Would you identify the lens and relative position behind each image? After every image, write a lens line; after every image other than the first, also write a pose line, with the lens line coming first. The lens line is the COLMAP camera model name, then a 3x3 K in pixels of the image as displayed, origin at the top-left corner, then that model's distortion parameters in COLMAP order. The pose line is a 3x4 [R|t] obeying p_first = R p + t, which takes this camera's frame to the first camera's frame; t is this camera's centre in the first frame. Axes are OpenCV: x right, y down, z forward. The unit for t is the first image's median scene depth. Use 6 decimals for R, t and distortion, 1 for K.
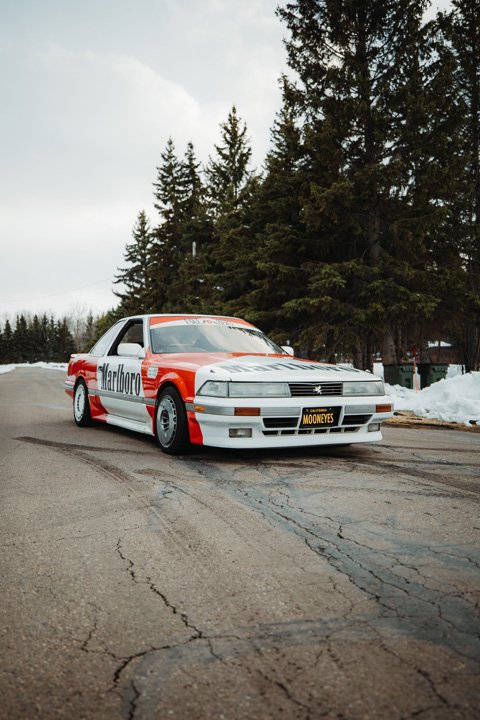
lens RADIAL K [[664.7, 0, 232.8], [0, 664.7, 376.7], [0, 0, 1]] dist [0.065873, 0.000000]
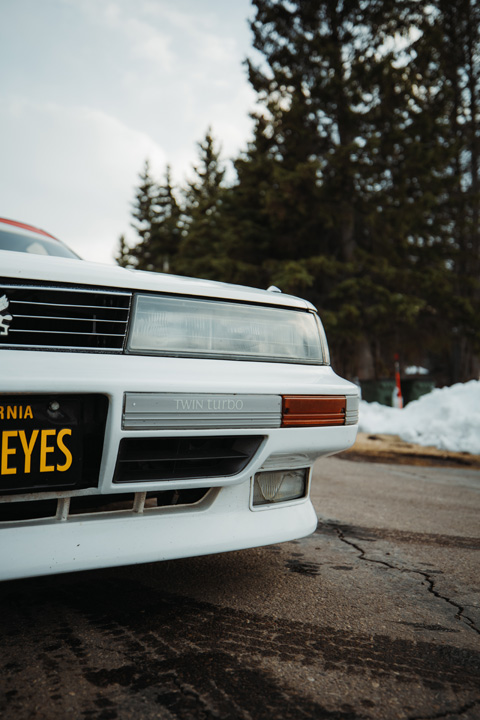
lens RADIAL K [[664.7, 0, 239.3], [0, 664.7, 359.9], [0, 0, 1]] dist [0.065873, 0.000000]
pose [[0.999146, 0.011088, 0.039815, 0.040013], [-0.008634, 0.998083, -0.061290, 0.009373], [-0.040418, 0.060894, 0.997326, 0.160265]]
